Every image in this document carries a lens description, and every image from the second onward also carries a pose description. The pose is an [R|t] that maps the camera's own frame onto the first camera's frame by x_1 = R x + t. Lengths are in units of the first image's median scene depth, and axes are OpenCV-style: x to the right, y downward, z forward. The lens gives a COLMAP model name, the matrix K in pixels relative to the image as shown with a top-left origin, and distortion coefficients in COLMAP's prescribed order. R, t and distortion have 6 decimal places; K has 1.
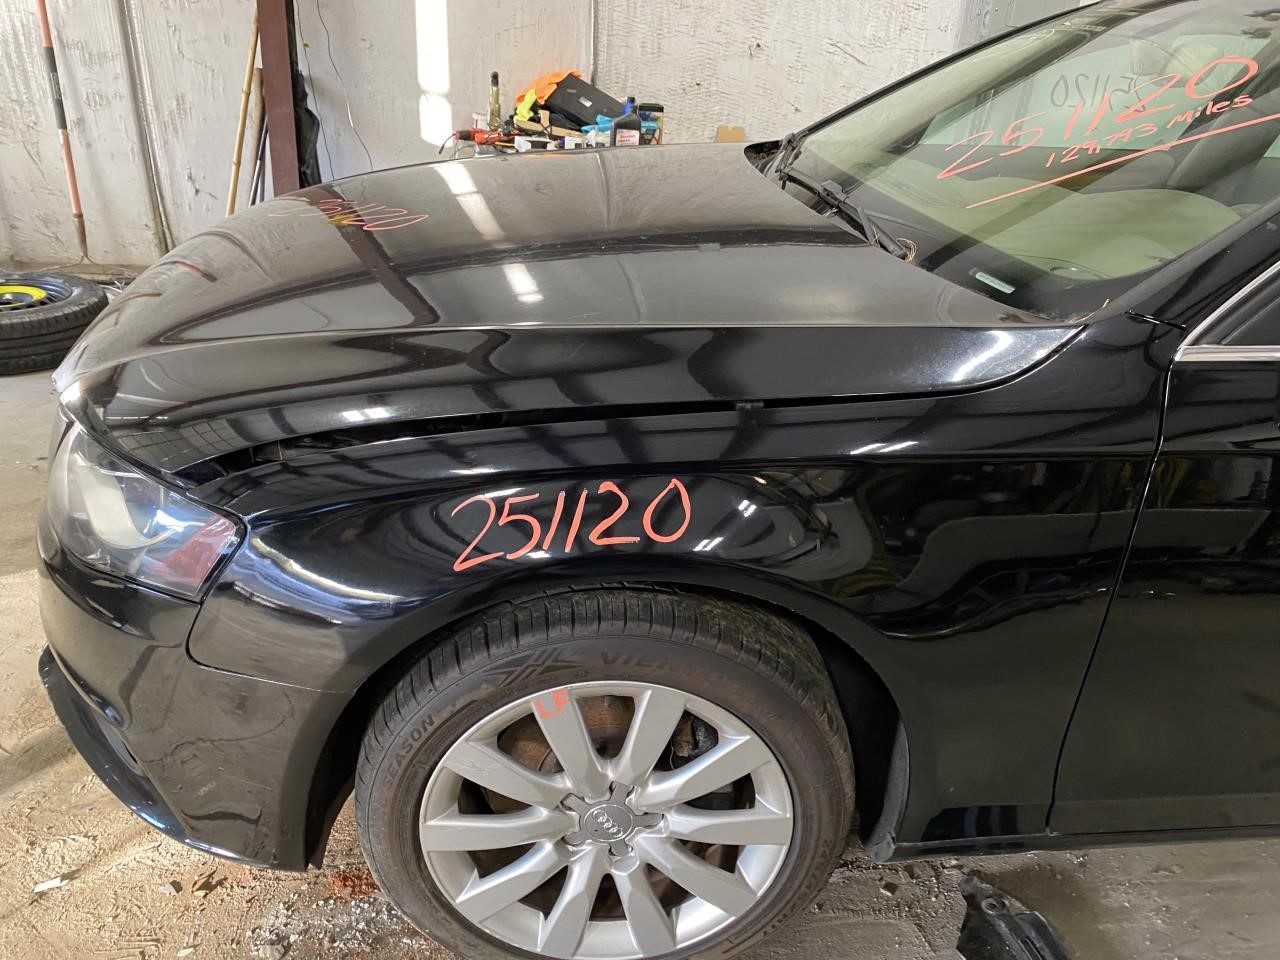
lens RADIAL K [[985.0, 0, 639.8], [0, 985.0, 456.8], [0, 0, 1]] dist [0.004524, -0.006187]
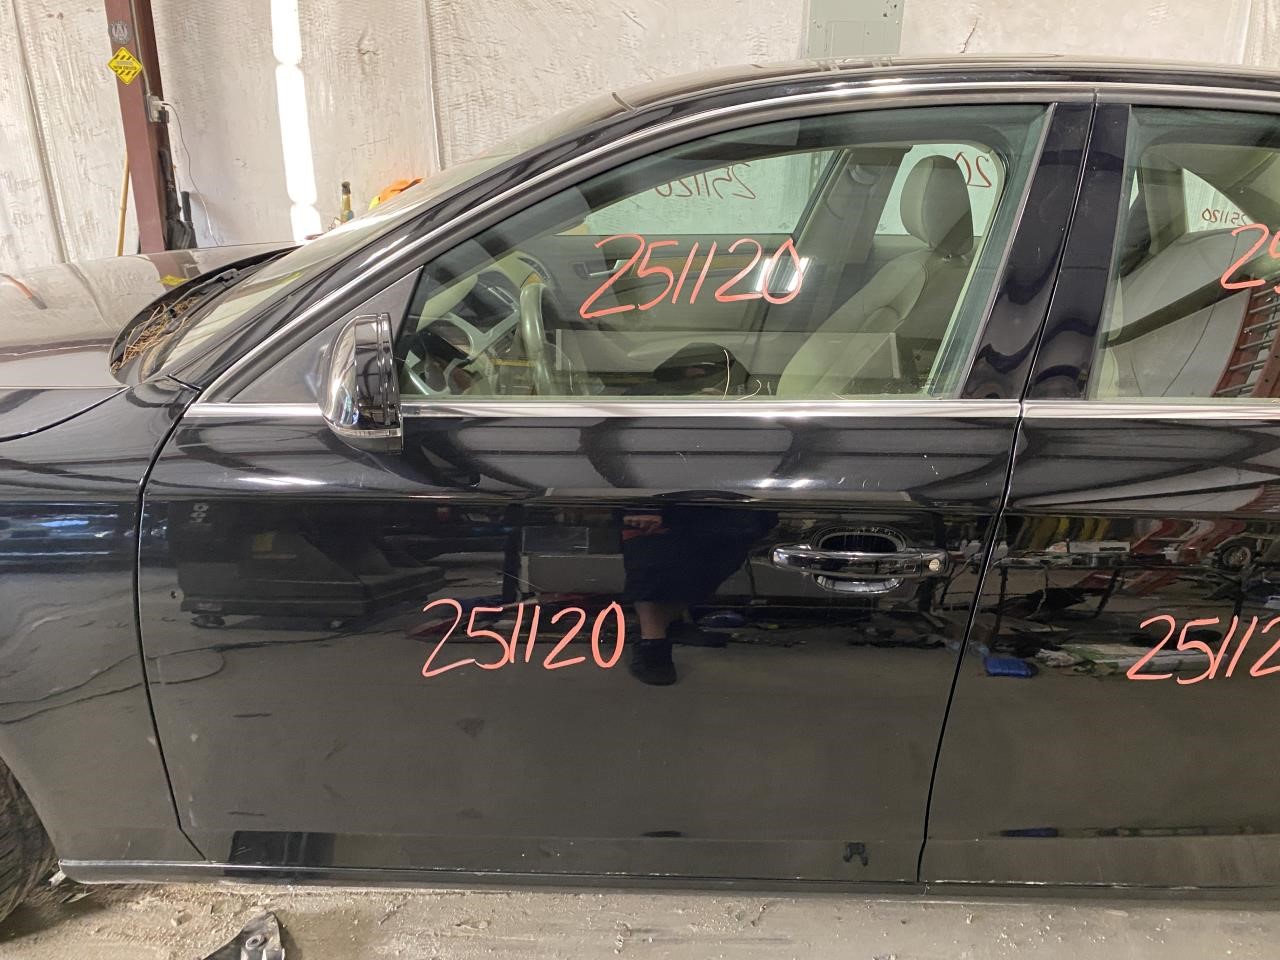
lens RADIAL K [[970.7, 0, 635.3], [0, 970.7, 455.4], [0, 0, 1]] dist [-0.000501, -0.005347]
pose [[0.988211, 0.003192, -0.153062, 0.386276], [-0.017312, 0.995700, -0.091003, 0.012141], [0.152113, 0.092580, 0.984018, -0.000027]]
